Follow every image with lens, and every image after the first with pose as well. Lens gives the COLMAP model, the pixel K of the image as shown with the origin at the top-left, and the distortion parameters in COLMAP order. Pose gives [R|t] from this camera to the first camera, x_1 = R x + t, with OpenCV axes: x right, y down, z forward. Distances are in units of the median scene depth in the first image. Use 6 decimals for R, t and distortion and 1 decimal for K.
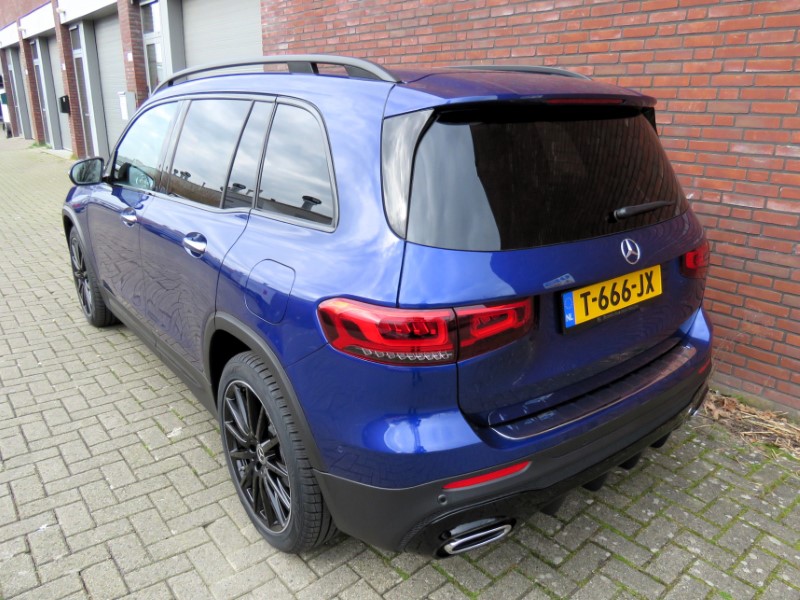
lens RADIAL K [[609.8, 0, 399.3], [0, 609.8, 263.8], [0, 0, 1]] dist [0.005663, 0.001606]
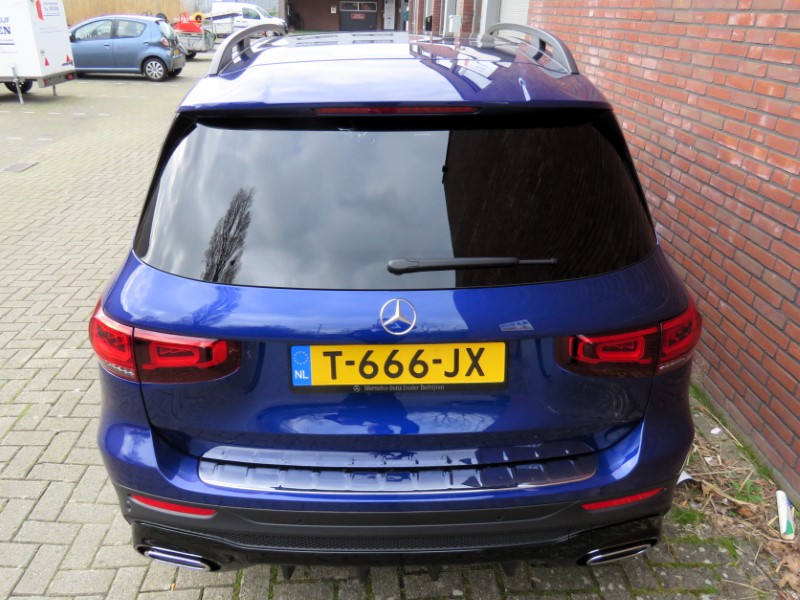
lens RADIAL K [[609.8, 0, 399.3], [0, 609.8, 263.8], [0, 0, 1]] dist [0.005663, 0.001606]
pose [[0.808106, 0.229118, -0.542651, 0.754339], [-0.157257, 0.971730, 0.176099, -0.211521], [0.567658, -0.056970, 0.821291, 0.382955]]
